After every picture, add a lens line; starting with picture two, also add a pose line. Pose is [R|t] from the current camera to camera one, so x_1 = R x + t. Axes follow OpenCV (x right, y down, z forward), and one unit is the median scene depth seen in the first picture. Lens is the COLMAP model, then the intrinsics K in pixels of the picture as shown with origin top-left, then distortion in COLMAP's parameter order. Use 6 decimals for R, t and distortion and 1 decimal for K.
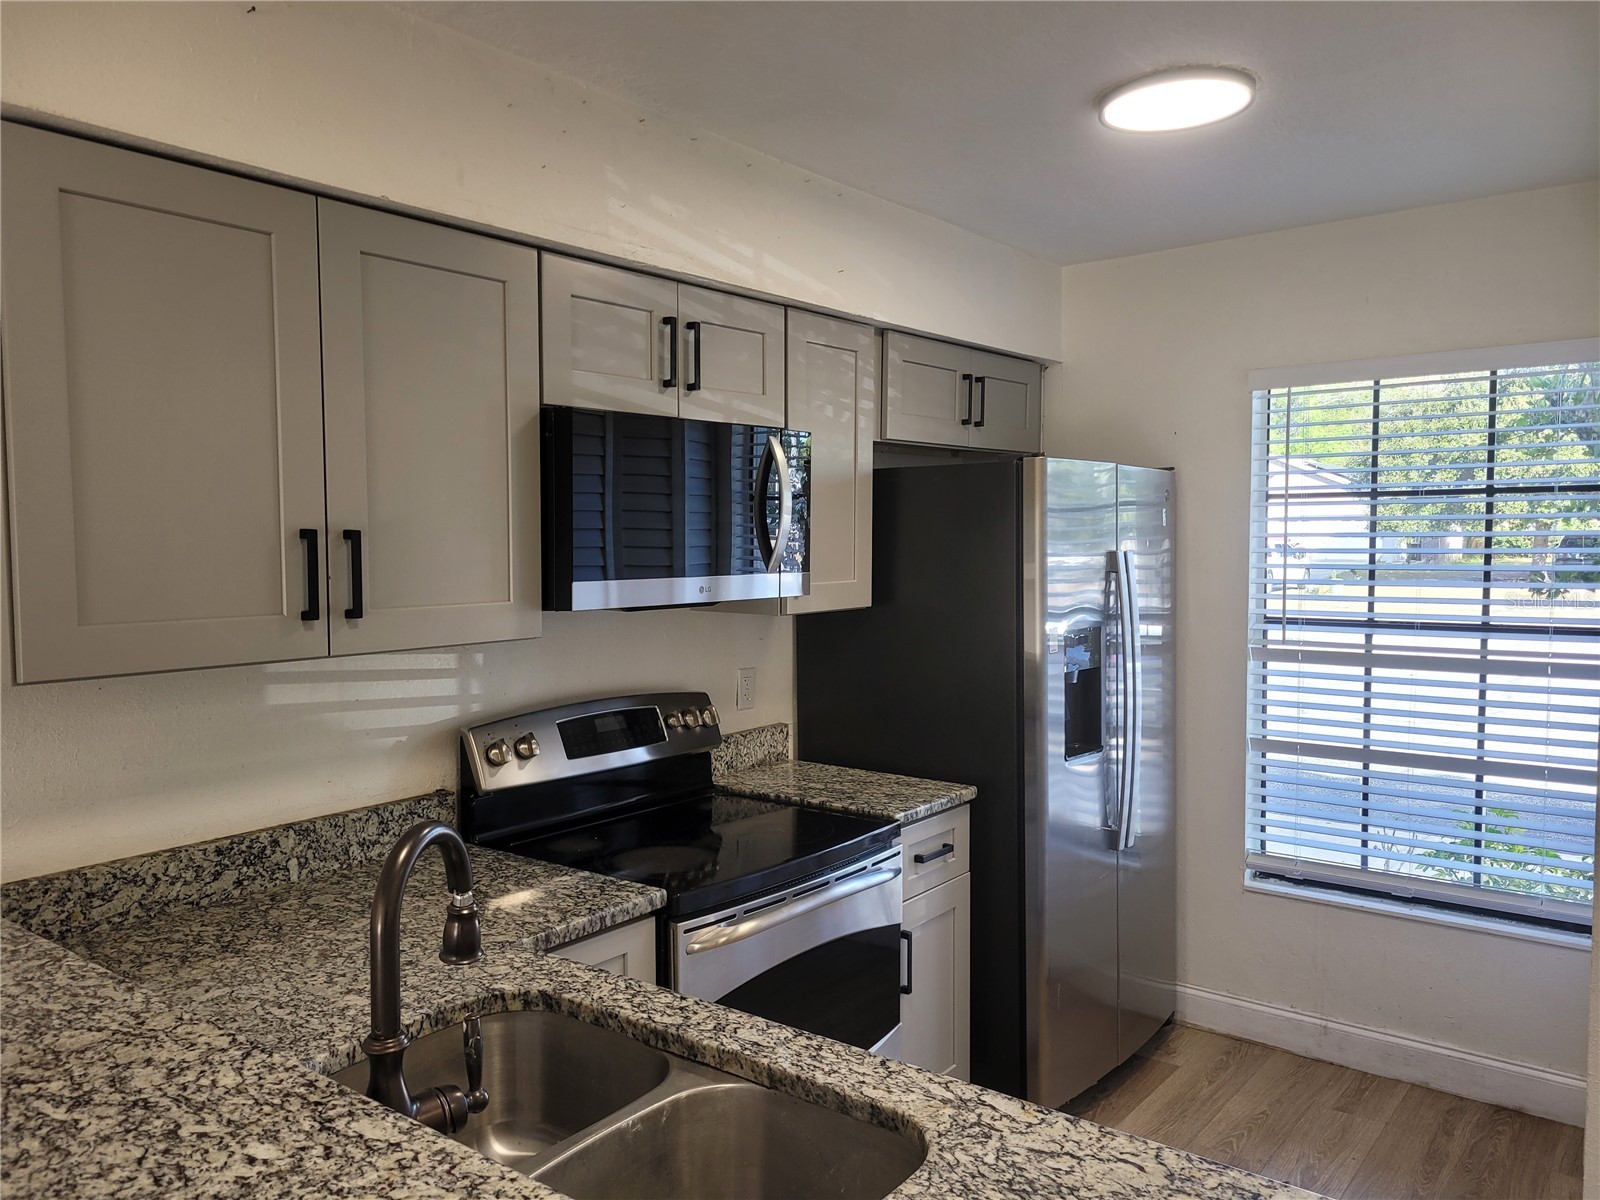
lens RADIAL K [[1200.3, 0, 792.8], [0, 1200.3, 607.8], [0, 0, 1]] dist [0.055141, -0.037763]
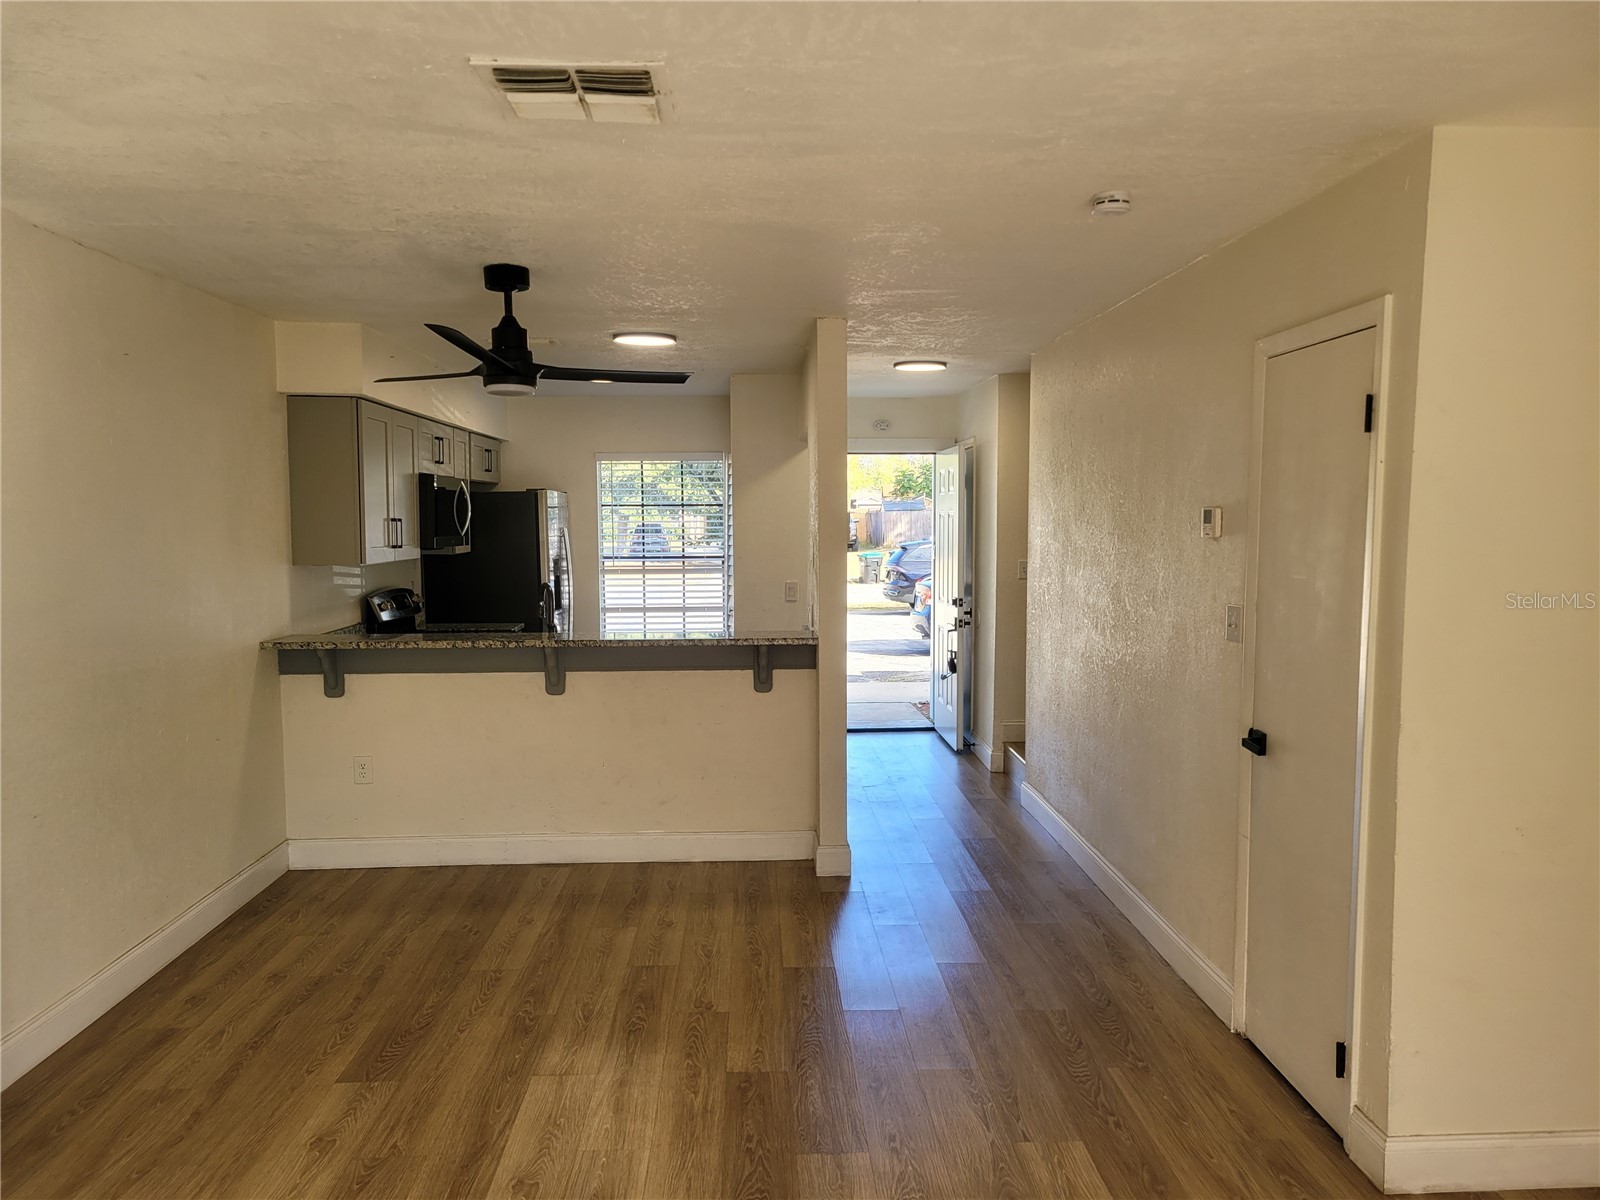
lens RADIAL K [[1200.3, 0, 810.1], [0, 1200.3, 612.1], [0, 0, 1]] dist [0.055141, -0.037763]
pose [[0.751903, -0.045976, 0.657669, -0.964843], [0.036078, 0.998940, 0.028585, 0.071752], [-0.658286, 0.002234, 0.752765, -1.170583]]
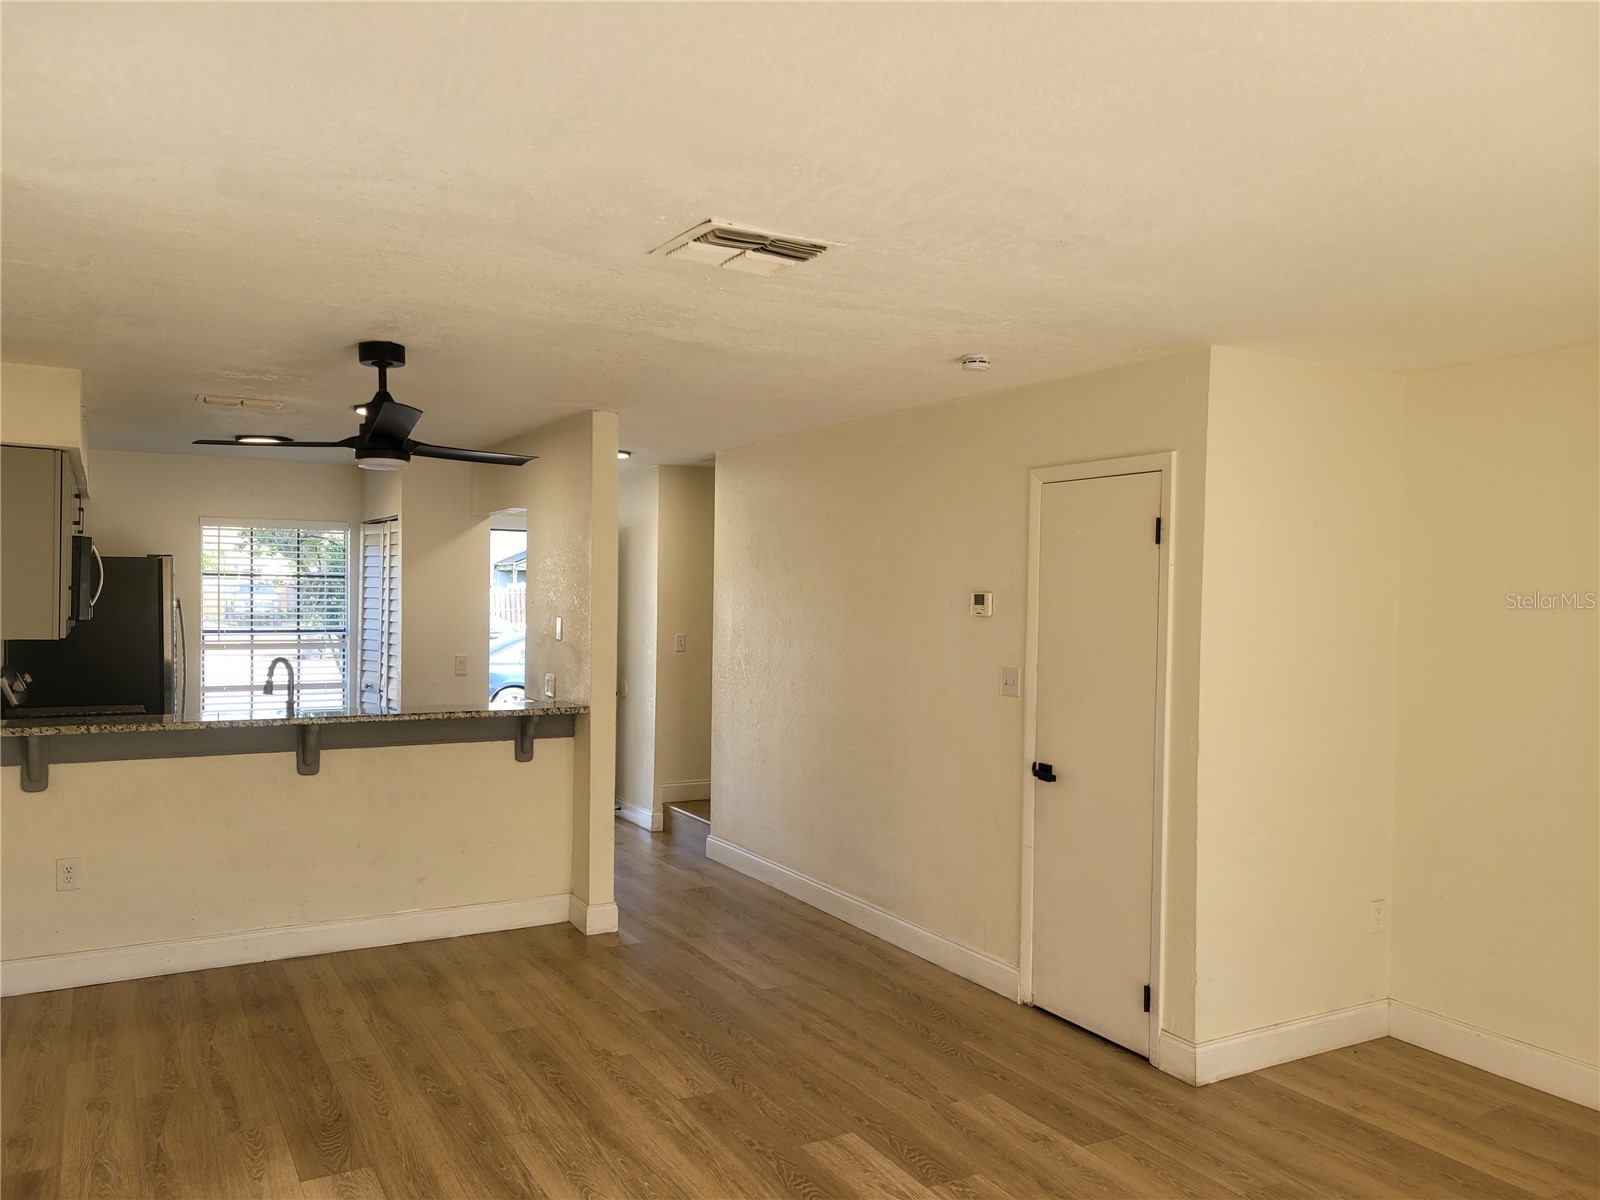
lens RADIAL K [[1200.3, 0, 803.0], [0, 1200.3, 603.5], [0, 0, 1]] dist [0.055141, -0.037763]
pose [[0.368645, 0.007013, 0.929544, -1.375171], [0.038466, 0.999000, -0.022792, 0.057320], [-0.928774, 0.044158, 0.368007, -0.888657]]
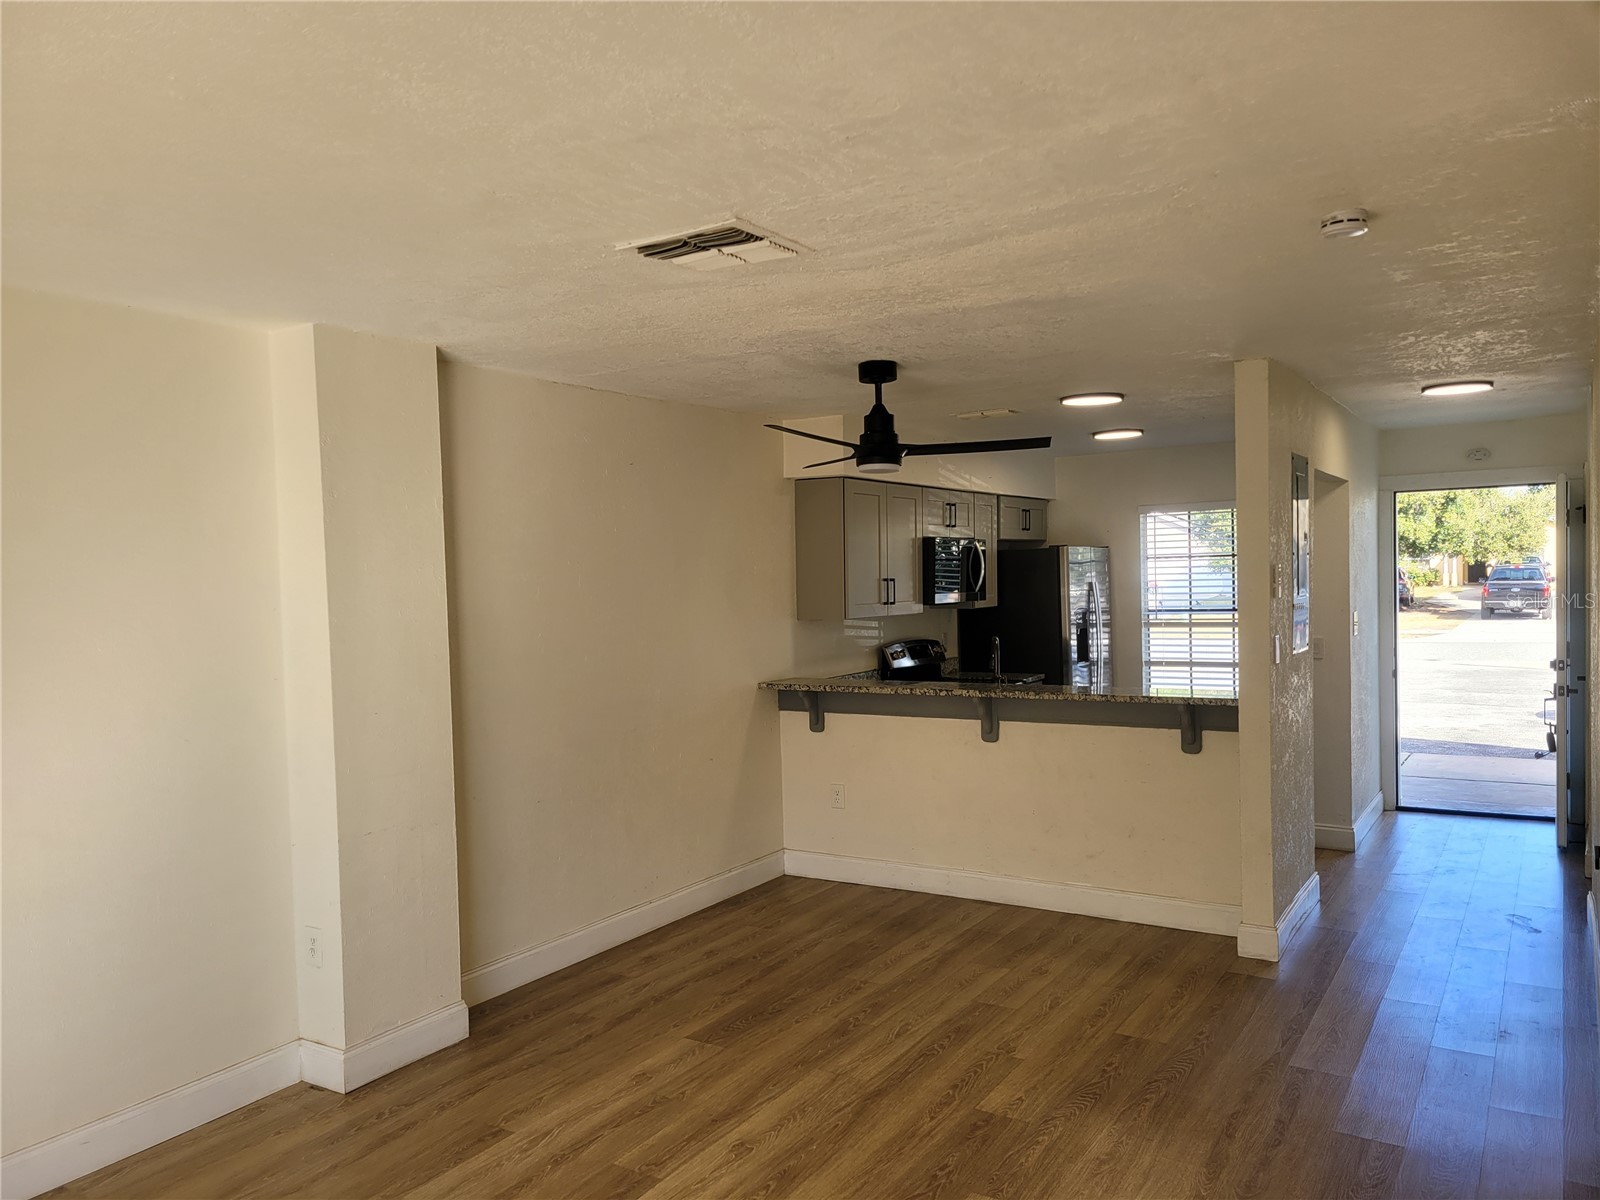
lens RADIAL K [[1200.3, 0, 770.8], [0, 1200.3, 612.7], [0, 0, 1]] dist [0.055141, -0.037763]
pose [[0.995443, -0.020689, 0.093091, -0.627393], [0.023624, 0.999254, -0.030539, 0.077130], [-0.092389, 0.032599, 0.995189, -1.422772]]
